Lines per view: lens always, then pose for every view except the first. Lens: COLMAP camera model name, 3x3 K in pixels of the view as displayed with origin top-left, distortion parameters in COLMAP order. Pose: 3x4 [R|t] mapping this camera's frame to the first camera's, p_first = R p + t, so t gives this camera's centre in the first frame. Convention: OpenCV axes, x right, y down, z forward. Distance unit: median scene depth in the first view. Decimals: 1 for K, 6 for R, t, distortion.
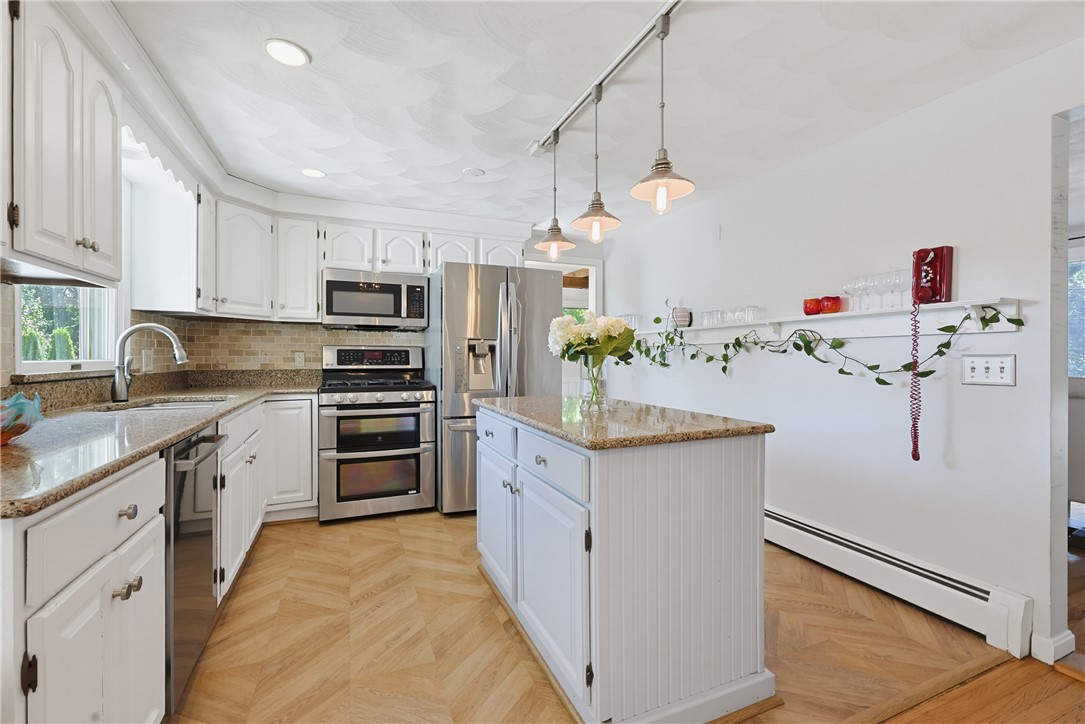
lens RADIAL K [[459.5, 0, 540.8], [0, 459.5, 359.8], [0, 0, 1]] dist [-0.001151, -0.000049]
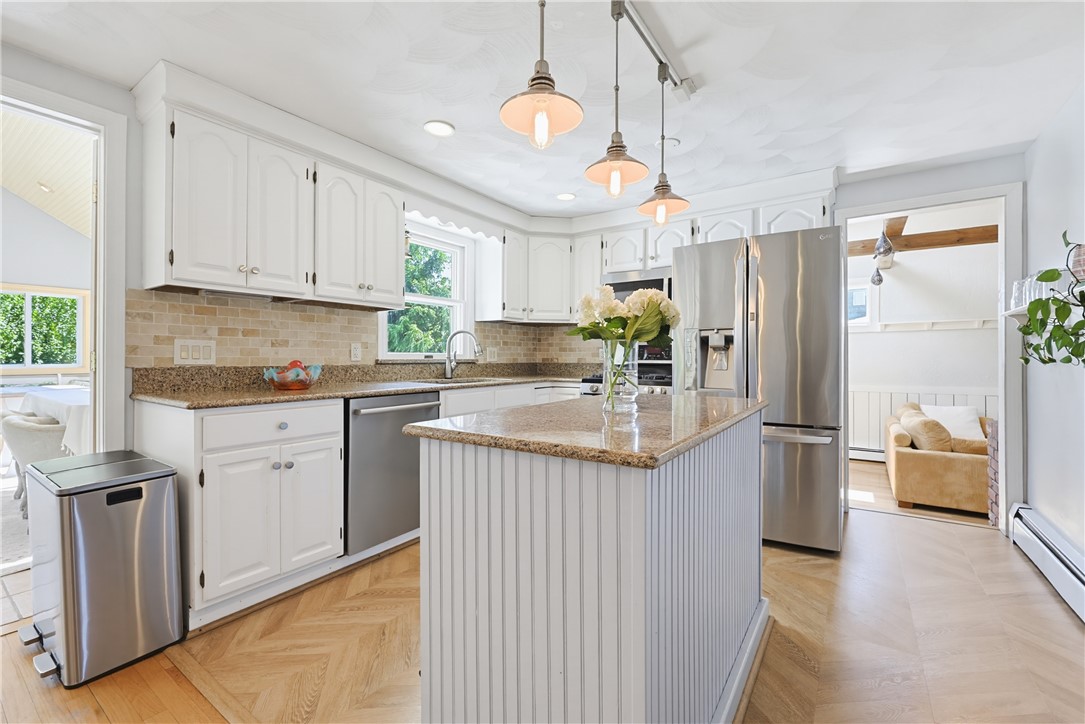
lens RADIAL K [[455.8, 0, 543.0], [0, 455.8, 357.3], [0, 0, 1]] dist [-0.001642, -0.000295]
pose [[0.543543, 0.000967, -0.839381, 0.537885], [-0.007988, 0.999960, -0.004020, 0.017100], [0.839343, 0.008891, 0.543529, 0.360089]]
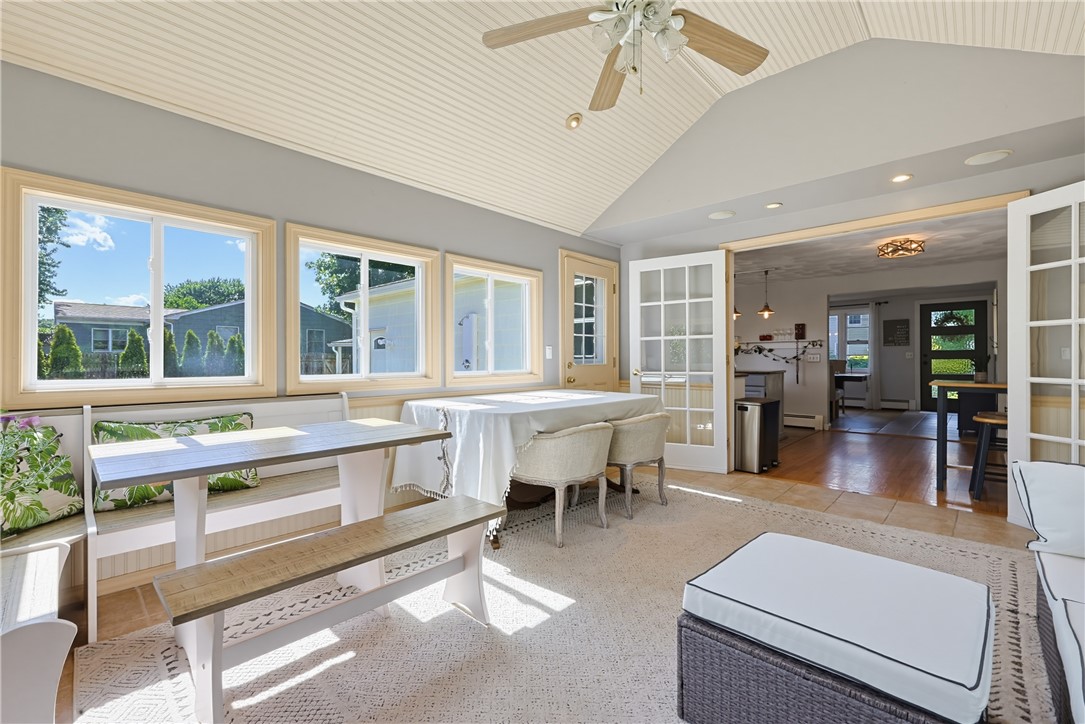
lens RADIAL K [[459.5, 0, 540.8], [0, 459.5, 359.8], [0, 0, 1]] dist [-0.001151, -0.000049]
pose [[0.916479, 0.000684, 0.400082, -1.908661], [0.001152, 0.999990, -0.004349, 0.037085], [-0.400080, 0.004446, 0.916469, -1.148075]]
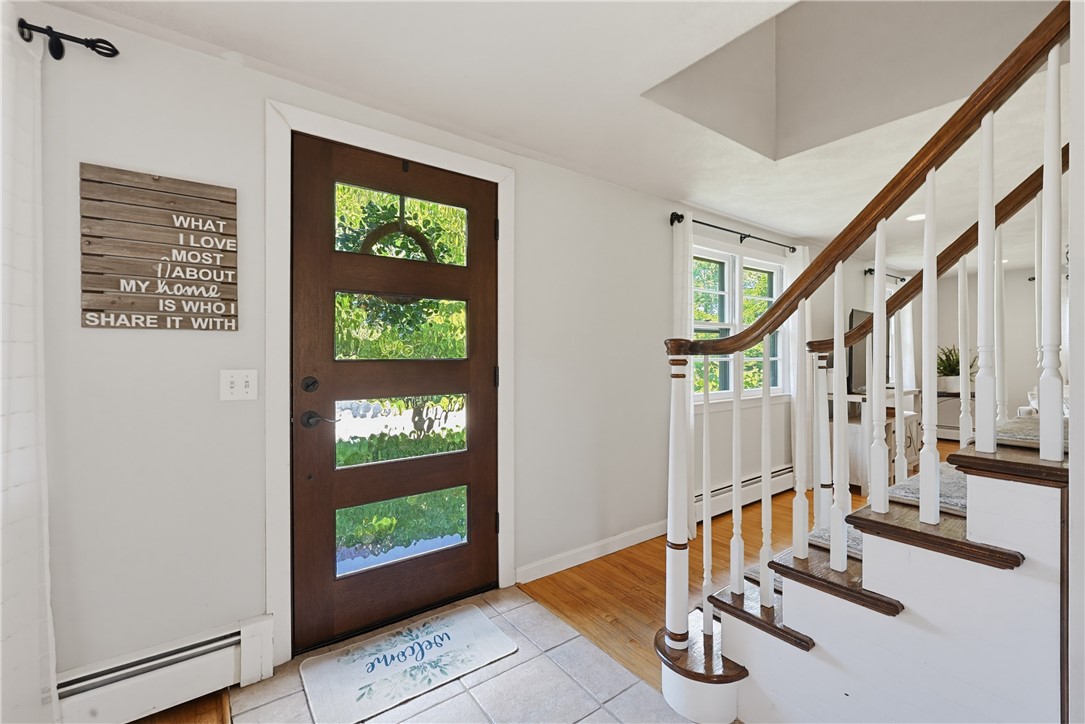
lens RADIAL K [[466.6, 0, 546.6], [0, 466.6, 359.2], [0, 0, 1]] dist [0.000261, 0.000059]
pose [[-0.247993, -0.001878, 0.968760, 1.429460], [0.004375, 0.999986, 0.003059, -0.049083], [-0.968752, 0.004997, -0.247981, 0.742682]]
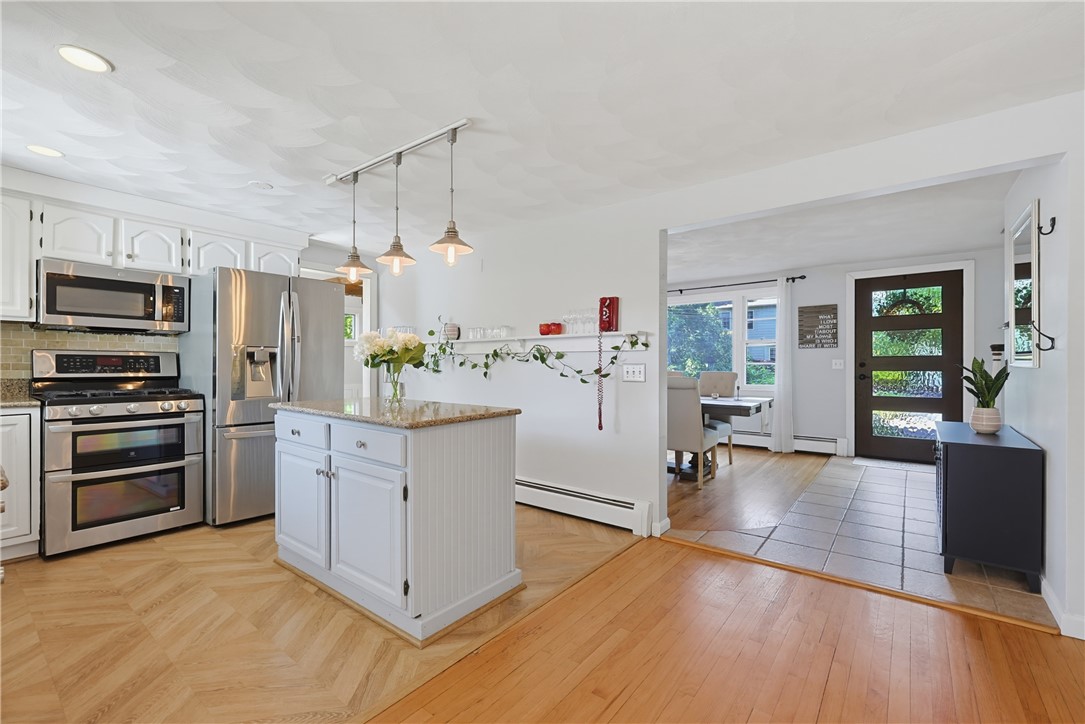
lens RADIAL K [[469.2, 0, 536.0], [0, 469.2, 362.3], [0, 0, 1]] dist [-0.001235, -0.000121]
pose [[0.875602, 0.003855, 0.483017, -0.129131], [0.000416, 0.999962, -0.008736, -0.001005], [-0.483032, 0.007851, 0.875567, -0.249419]]
